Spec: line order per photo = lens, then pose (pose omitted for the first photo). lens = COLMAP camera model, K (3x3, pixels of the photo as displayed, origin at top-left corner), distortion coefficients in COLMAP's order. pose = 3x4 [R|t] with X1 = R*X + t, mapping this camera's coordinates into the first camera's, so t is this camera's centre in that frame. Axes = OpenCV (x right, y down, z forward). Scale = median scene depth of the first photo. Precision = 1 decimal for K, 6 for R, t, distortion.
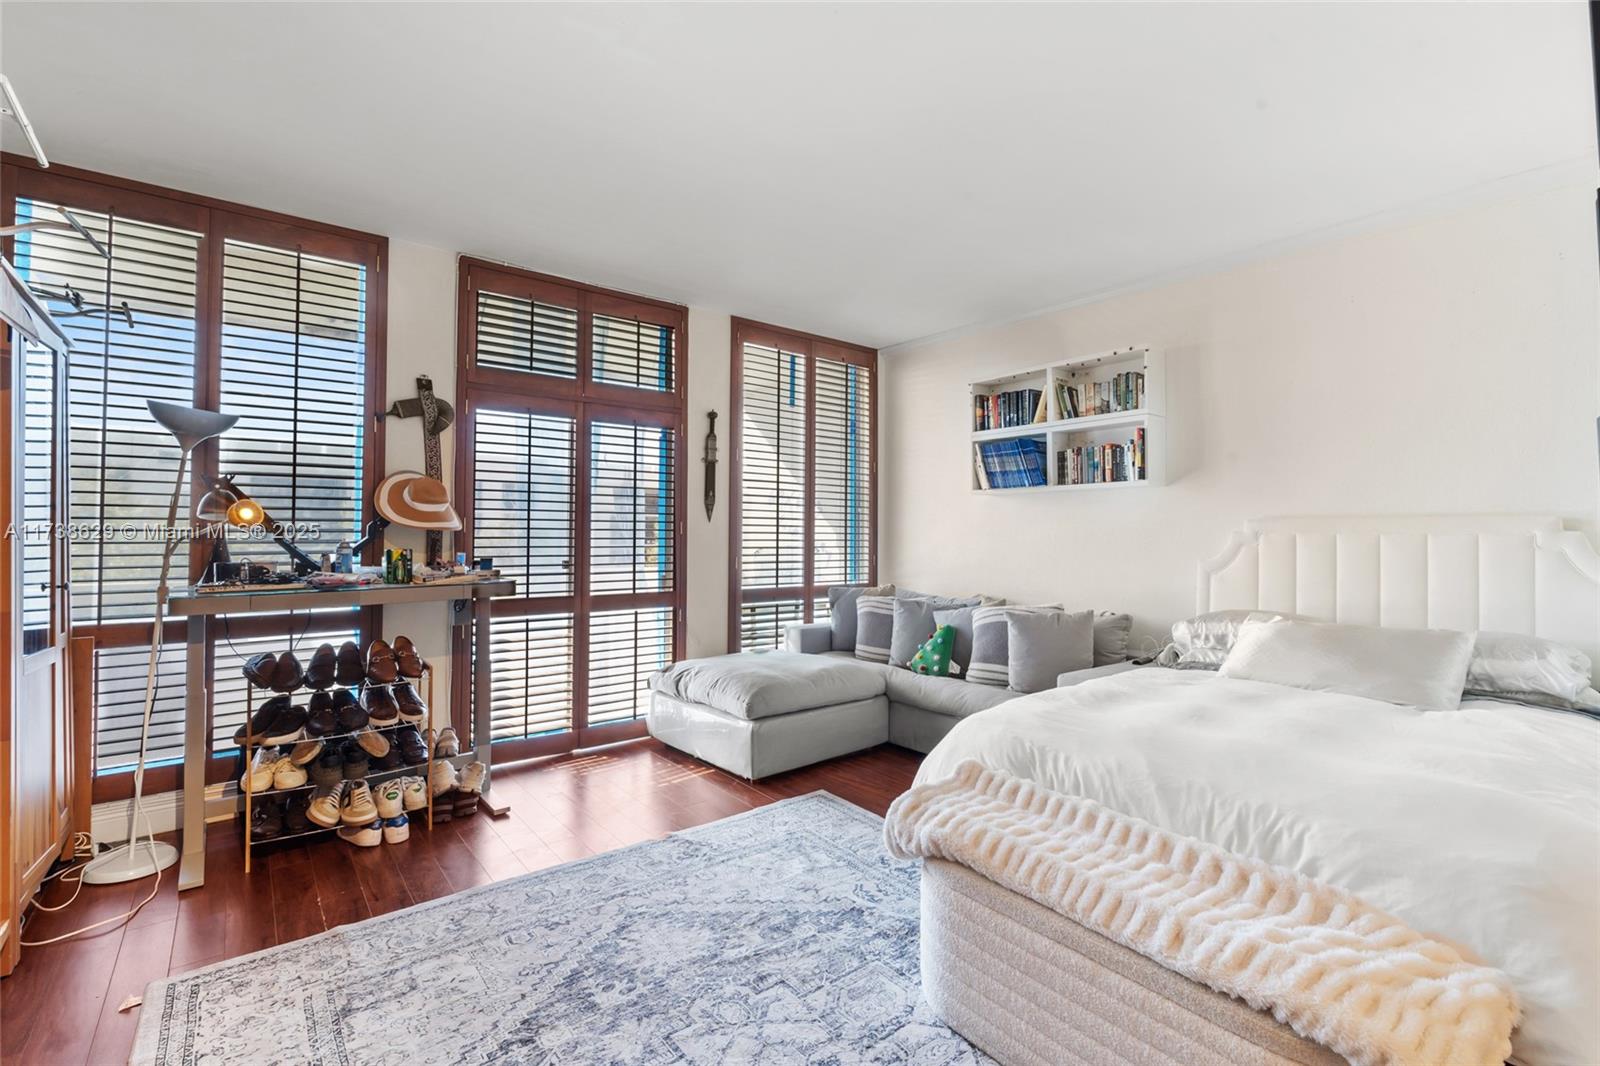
lens RADIAL K [[715.0, 0, 807.8], [0, 715.0, 532.5], [0, 0, 1]] dist [0.000181, 0.000088]
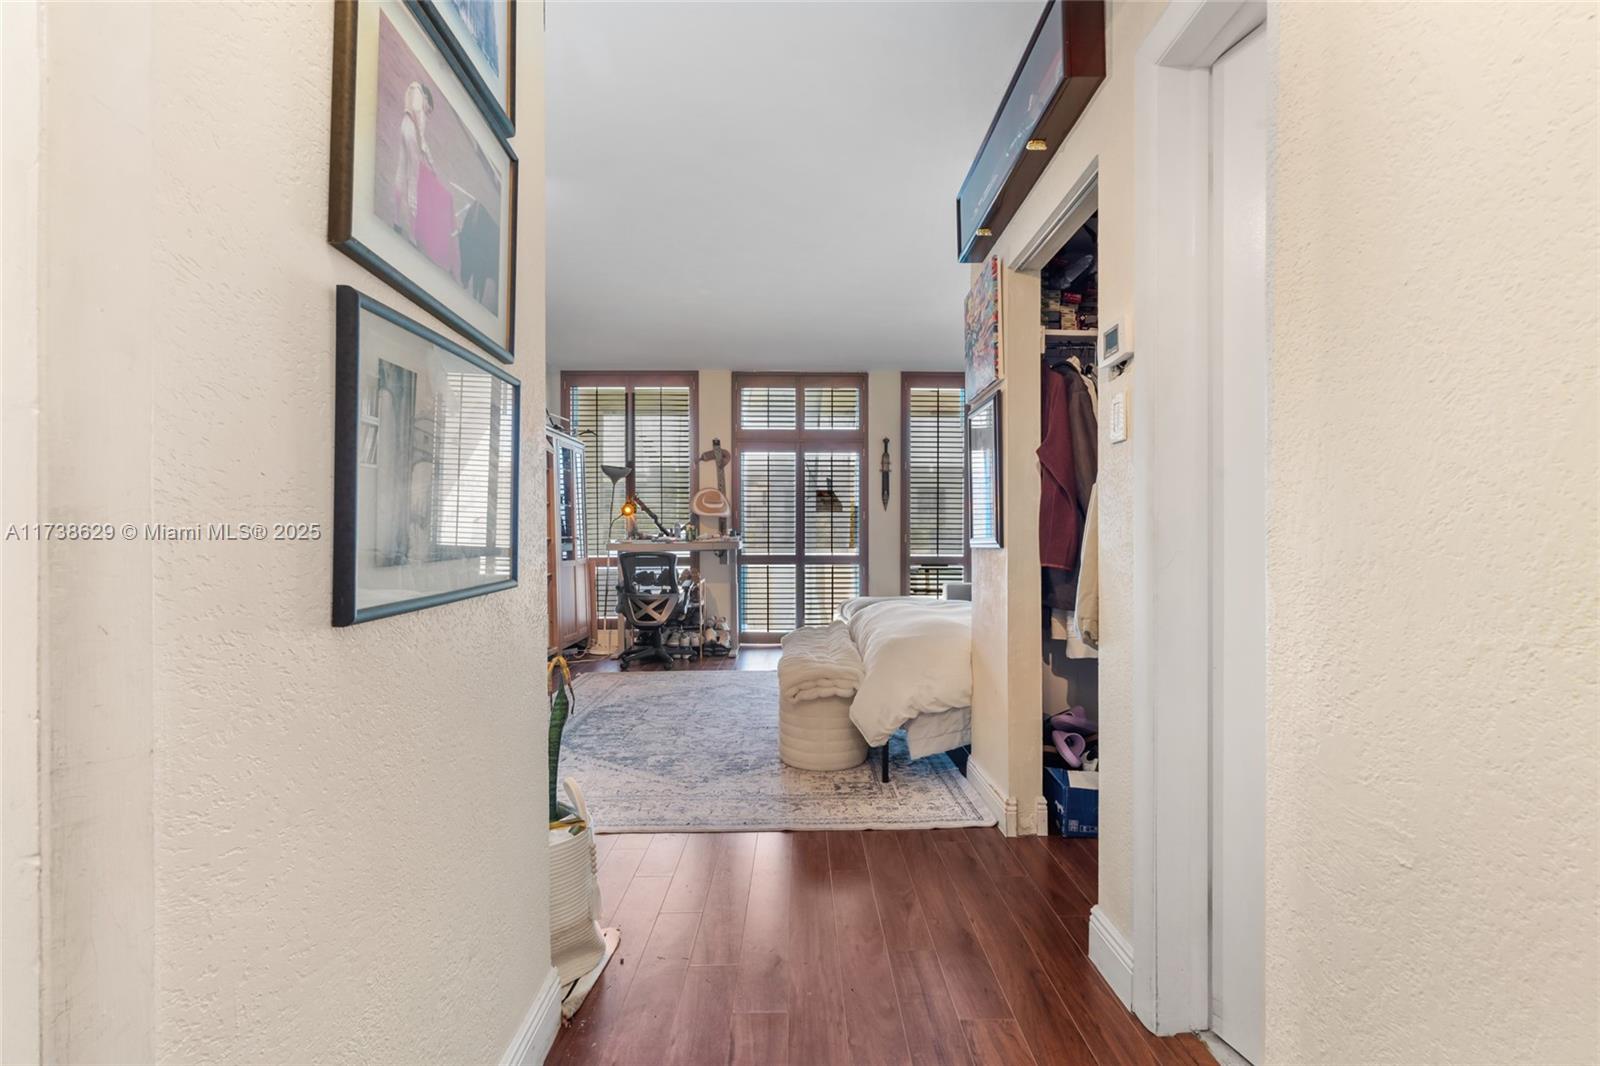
lens RADIAL K [[687.9, 0, 803.0], [0, 687.9, 572.9], [0, 0, 1]] dist [0.000170, 0.000015]
pose [[0.795197, 0.027316, -0.605736, 0.723590], [0.005097, 0.998648, 0.051727, 0.046577], [0.606330, -0.044221, 0.793983, -0.327369]]
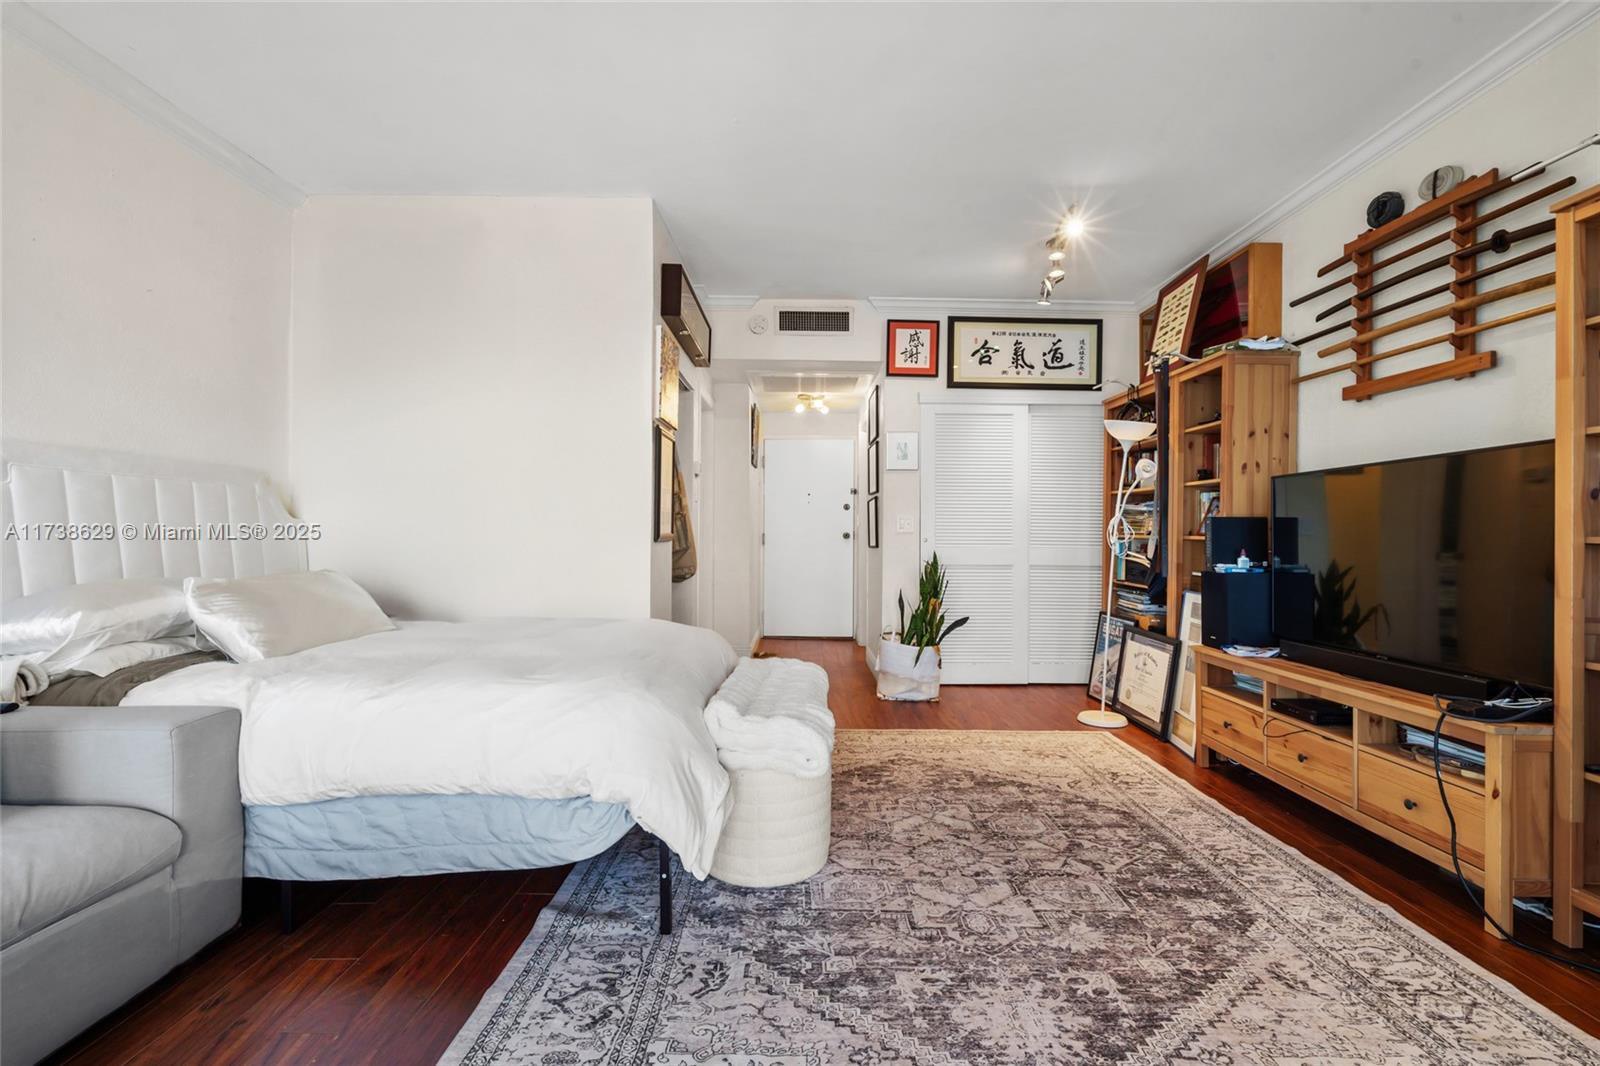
lens RADIAL K [[715.0, 0, 807.8], [0, 715.0, 532.5], [0, 0, 1]] dist [0.000181, 0.000088]
pose [[-0.790625, -0.003672, 0.612289, -0.258362], [-0.008608, 0.999950, -0.005119, 0.050243], [-0.612240, -0.009318, -0.790617, 0.936437]]
